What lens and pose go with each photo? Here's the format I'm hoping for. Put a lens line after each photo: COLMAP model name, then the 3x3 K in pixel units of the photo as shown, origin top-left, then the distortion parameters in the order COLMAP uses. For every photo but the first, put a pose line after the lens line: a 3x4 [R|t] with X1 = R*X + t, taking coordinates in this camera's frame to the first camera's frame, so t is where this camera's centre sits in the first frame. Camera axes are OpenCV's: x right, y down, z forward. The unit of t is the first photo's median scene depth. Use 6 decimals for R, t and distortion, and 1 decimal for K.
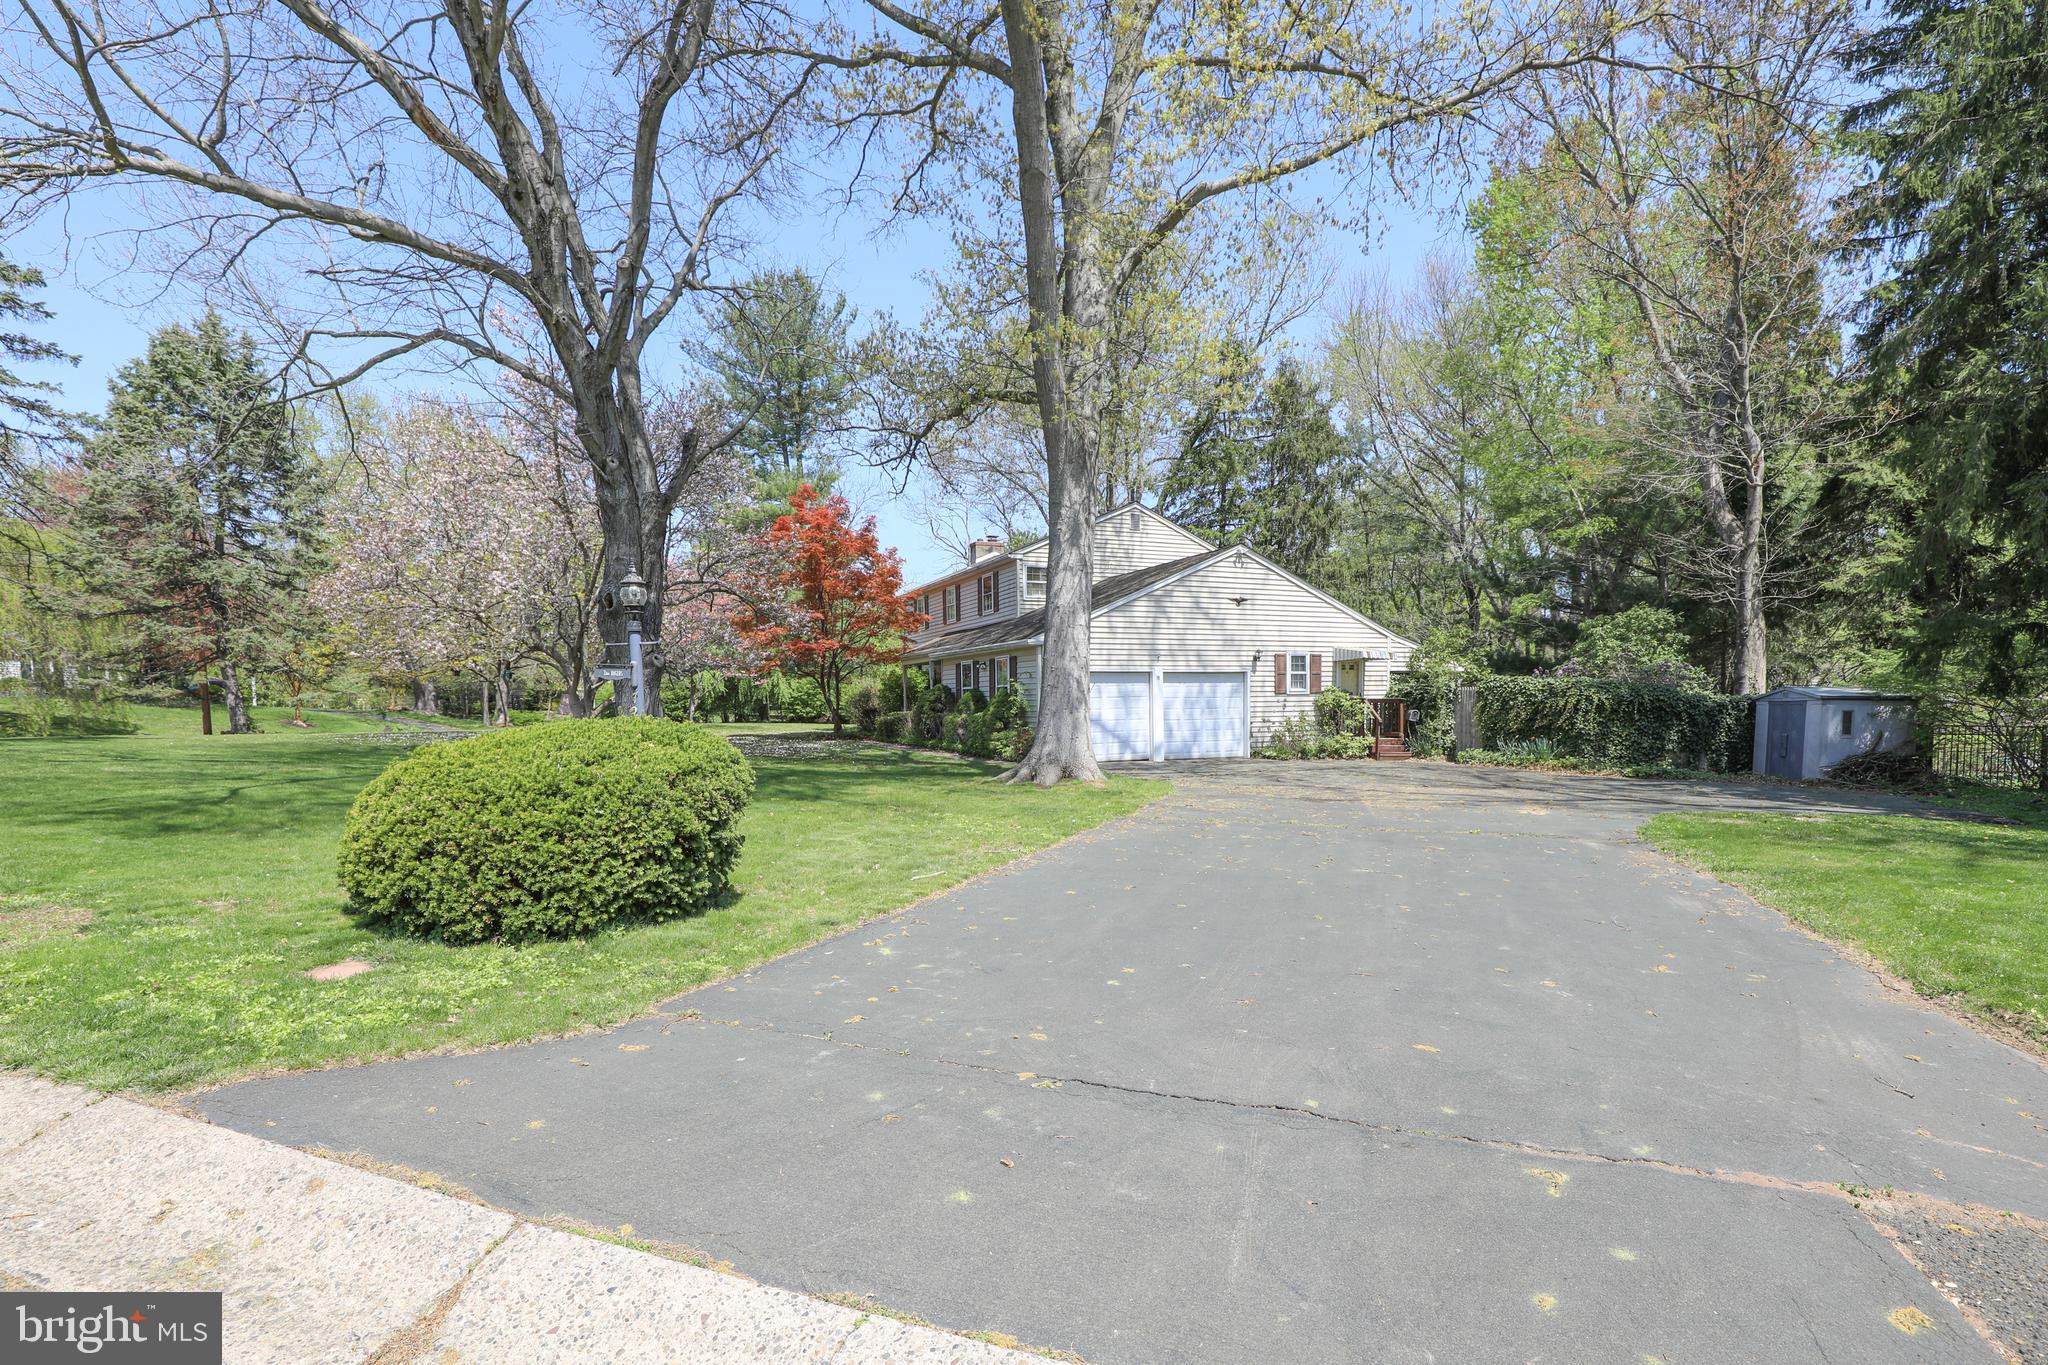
lens RADIAL K [[987.2, 0, 1032.4], [0, 987.2, 773.5], [0, 0, 1]] dist [-0.025926, 0.000556]
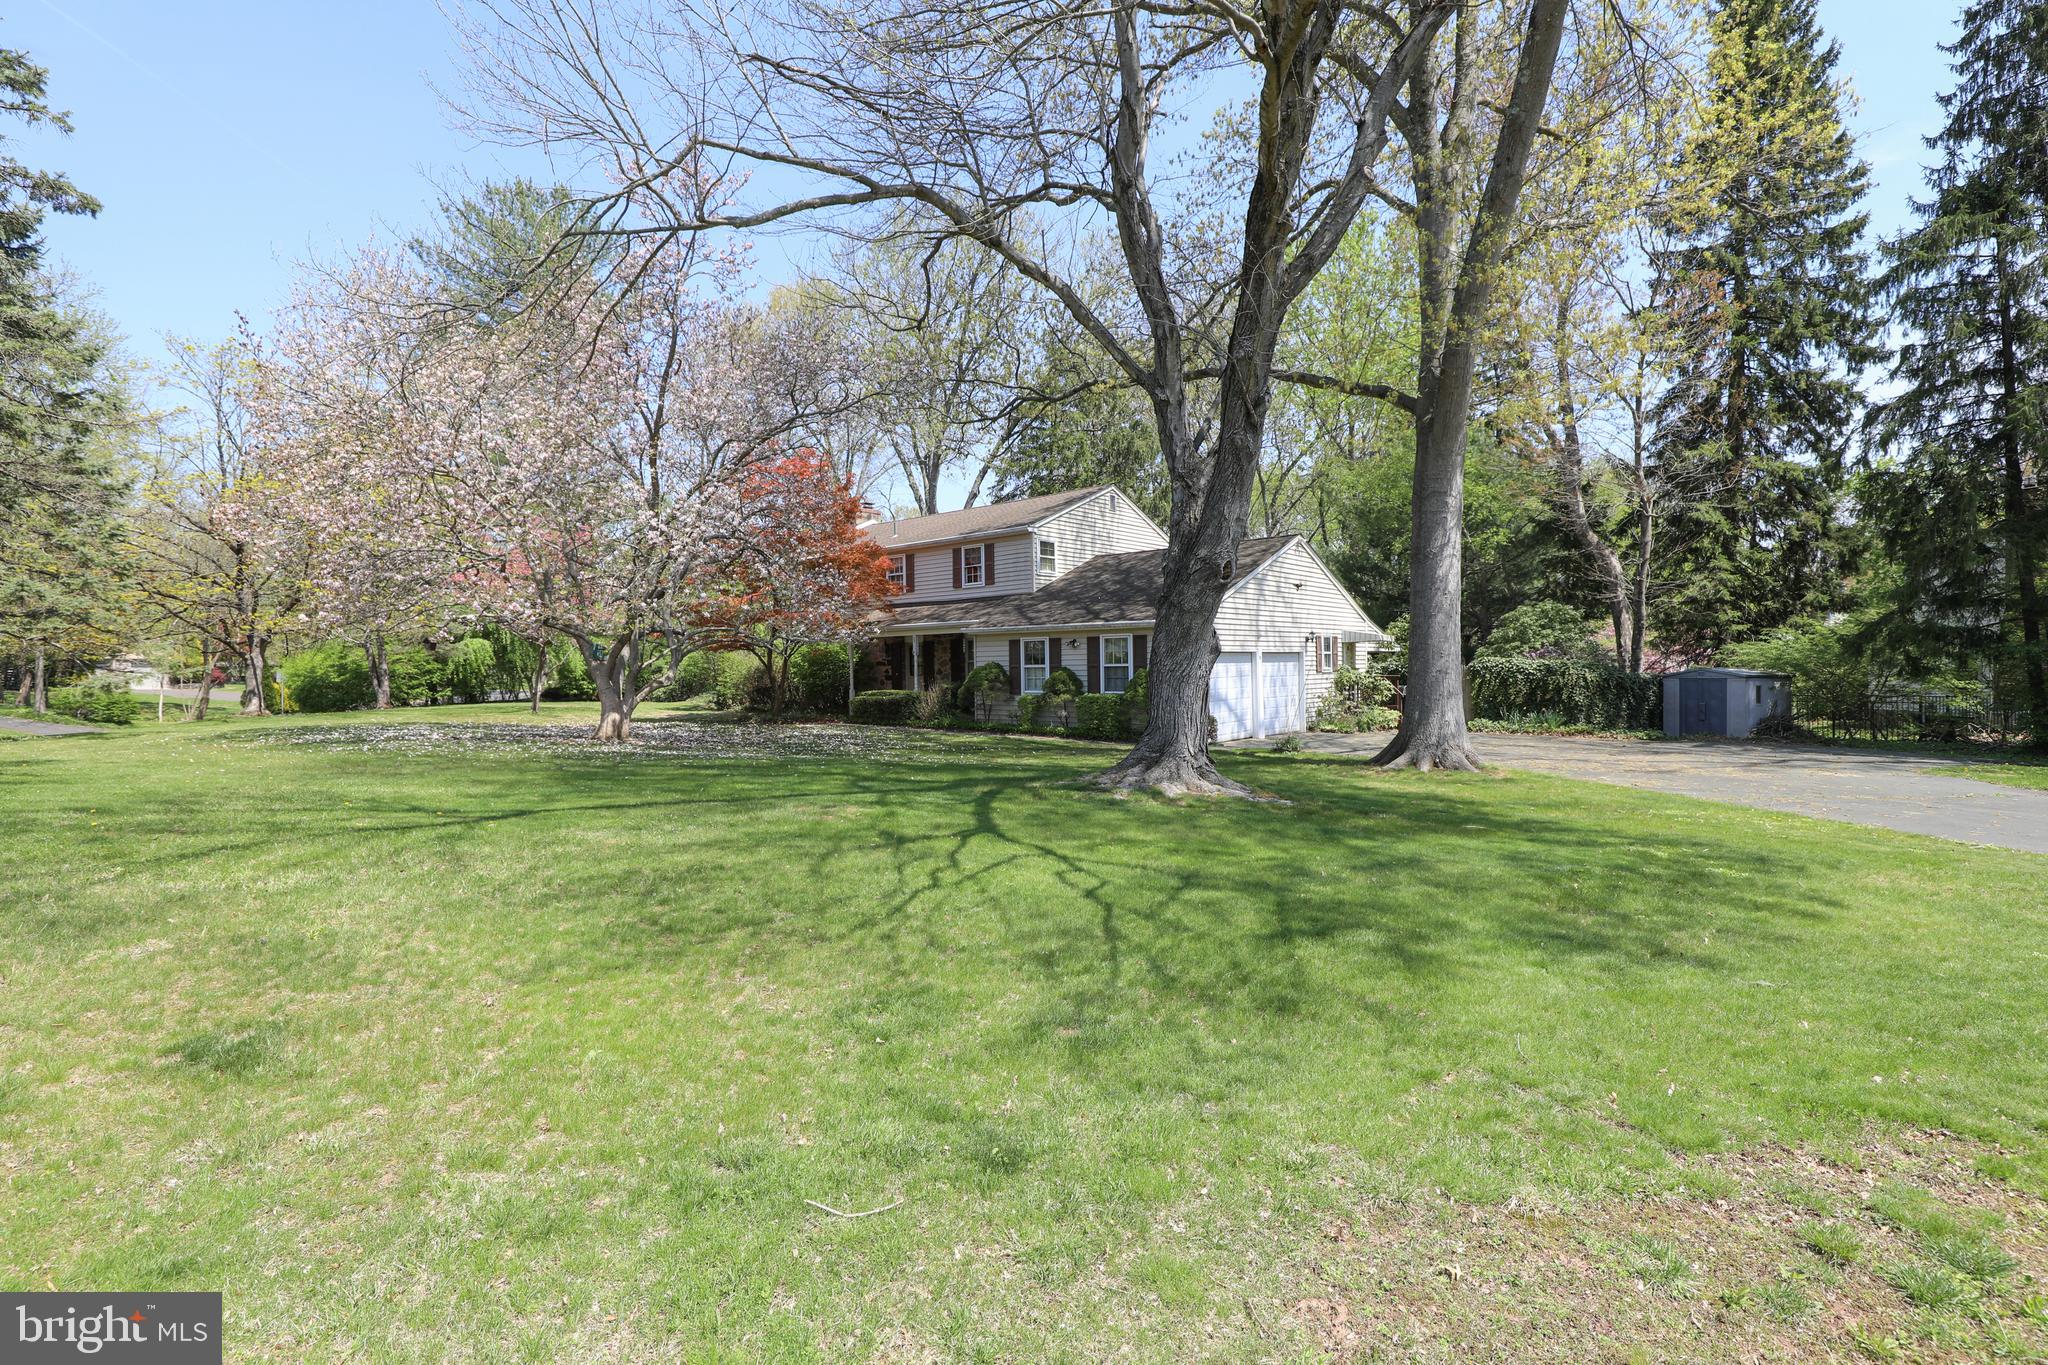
lens RADIAL K [[935.6, 0, 1031.4], [0, 935.6, 670.6], [0, 0, 1]] dist [-0.034478, 0.006591]
pose [[0.899917, -0.001090, 0.436060, -0.496688], [0.031615, 0.997528, -0.062752, -0.028670], [-0.434914, 0.070258, 0.897727, 0.218330]]
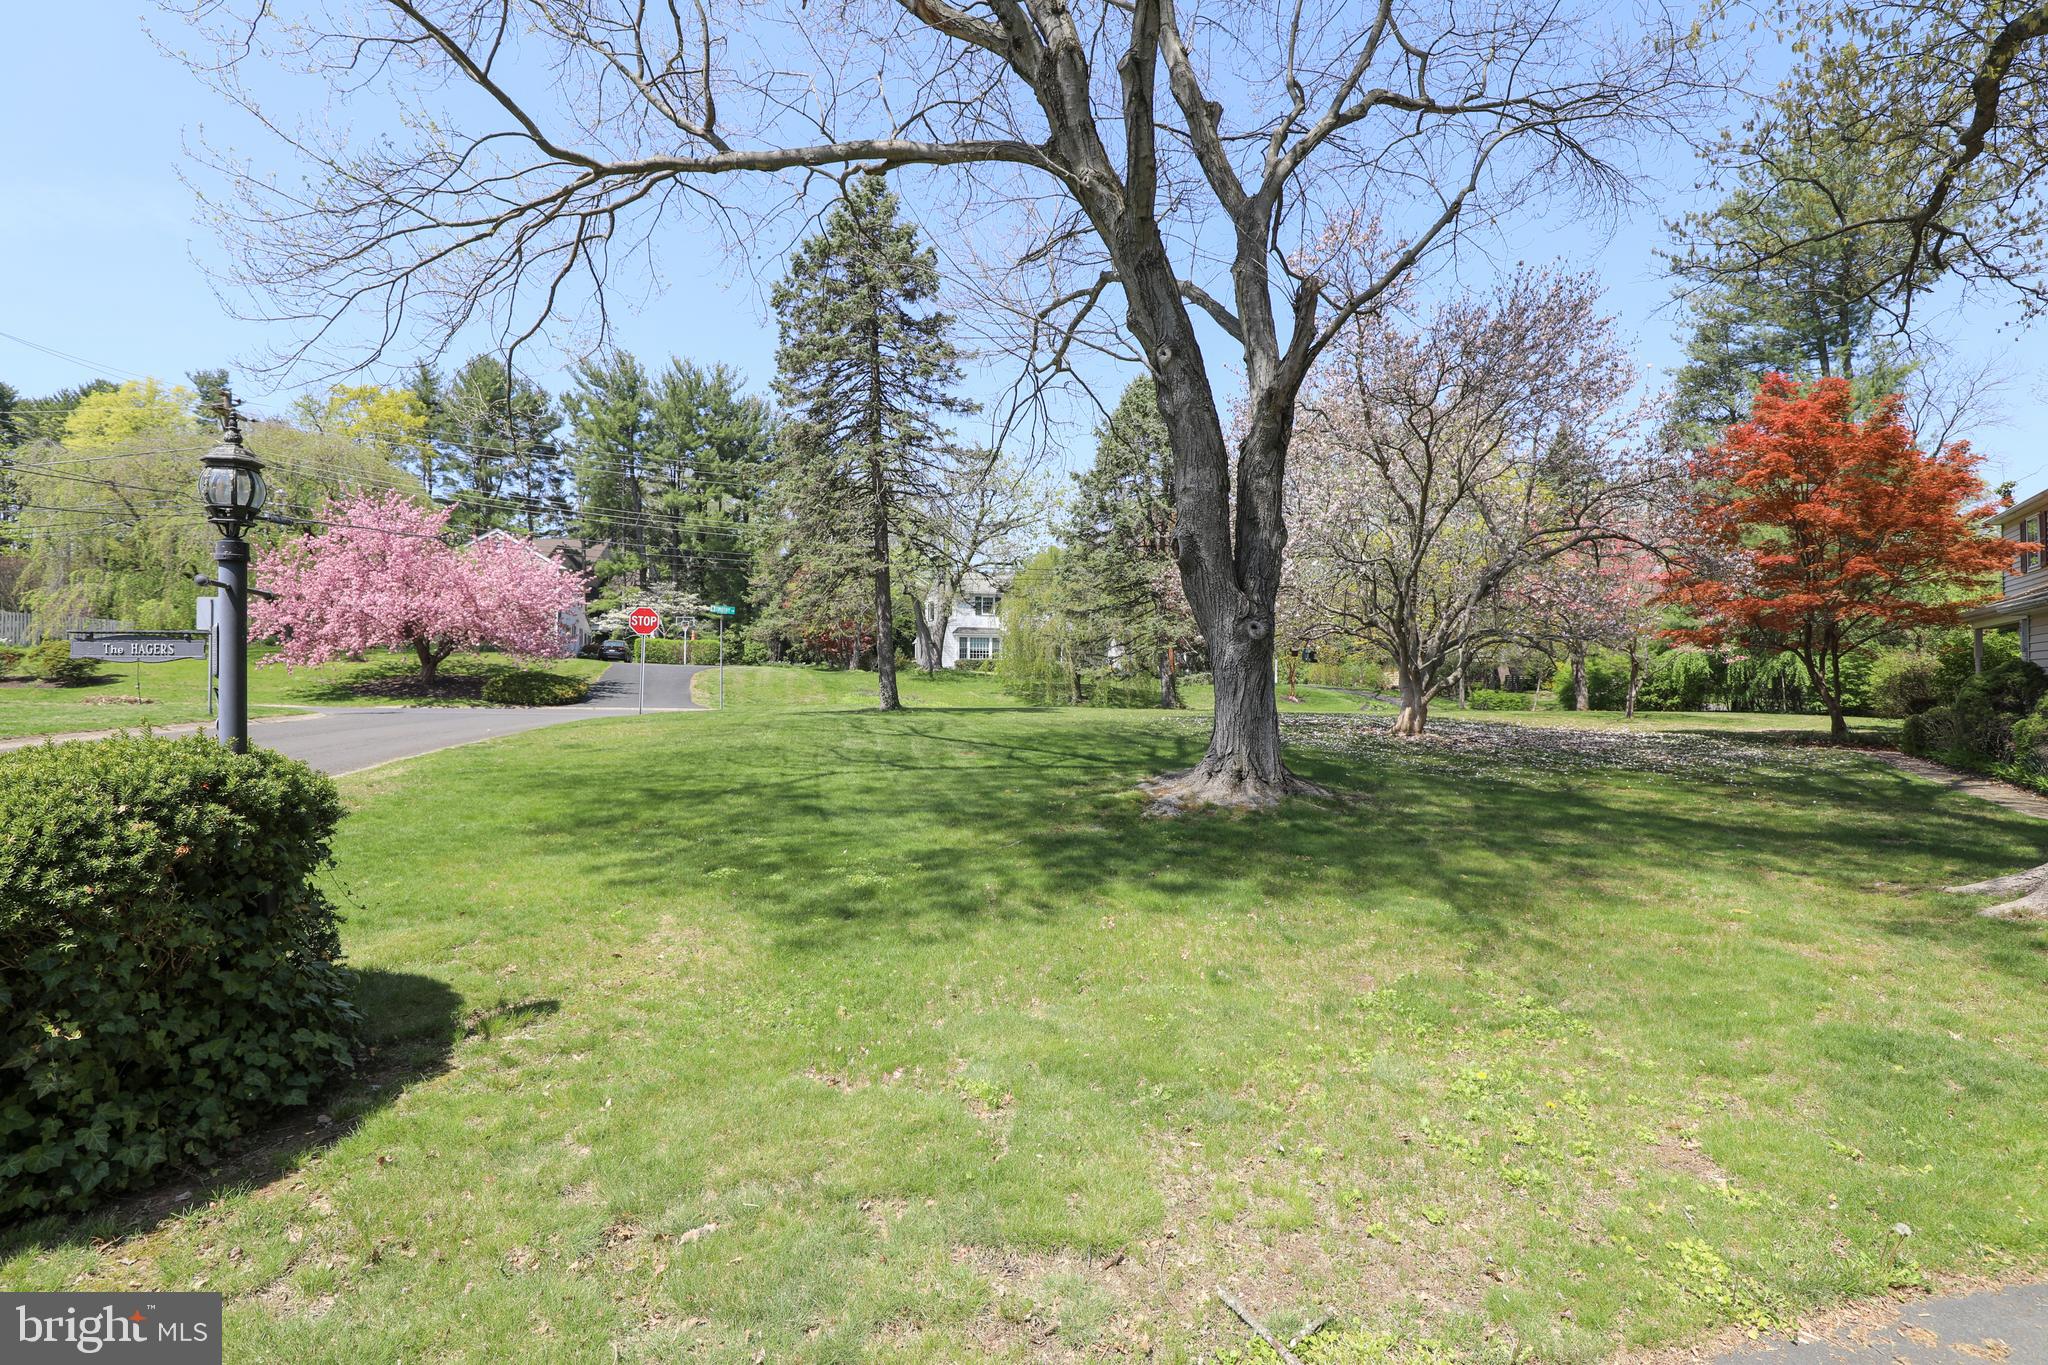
lens RADIAL K [[941.1, 0, 1030.1], [0, 941.1, 657.8], [0, 0, 1]] dist [-0.040490, -0.000114]
pose [[0.525553, -0.011567, -0.850682, 0.047904], [-0.068840, 0.996051, -0.056073, -0.029748], [0.847971, 0.088030, 0.522681, 0.313072]]
